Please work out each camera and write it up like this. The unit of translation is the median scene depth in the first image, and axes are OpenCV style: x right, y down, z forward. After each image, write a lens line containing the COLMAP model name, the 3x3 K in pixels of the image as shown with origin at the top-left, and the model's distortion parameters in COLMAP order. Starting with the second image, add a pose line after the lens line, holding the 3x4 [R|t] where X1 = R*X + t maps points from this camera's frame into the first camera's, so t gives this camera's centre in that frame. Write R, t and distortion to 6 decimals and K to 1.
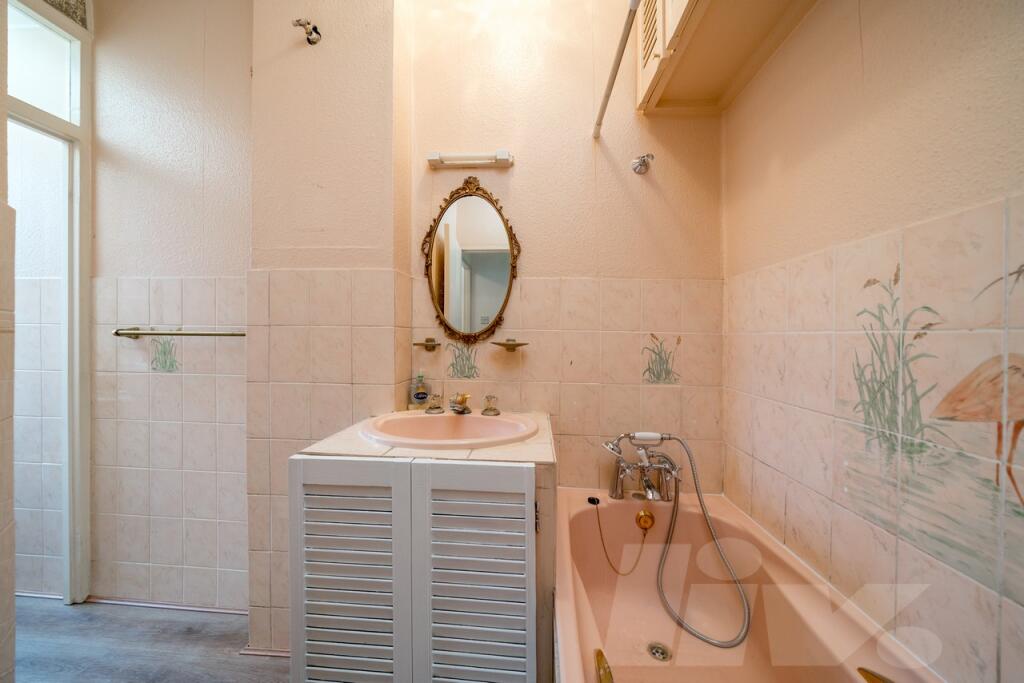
lens RADIAL K [[363.8, 0, 514.4], [0, 363.8, 331.7], [0, 0, 1]] dist [-0.009025, 0.000305]
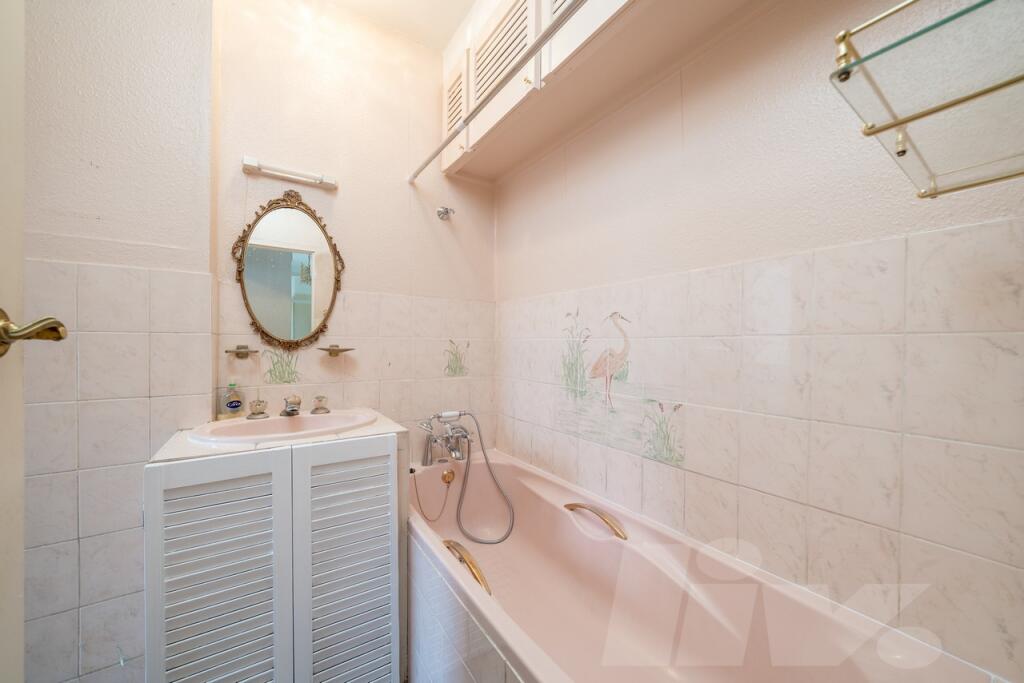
lens RADIAL K [[368.7, 0, 515.4], [0, 368.7, 342.3], [0, 0, 1]] dist [-0.002929, -0.000253]
pose [[0.804147, -0.006602, 0.594394, -0.256876], [-0.002275, 0.999897, 0.014184, -0.005830], [-0.594427, -0.012758, 0.804049, -0.260391]]
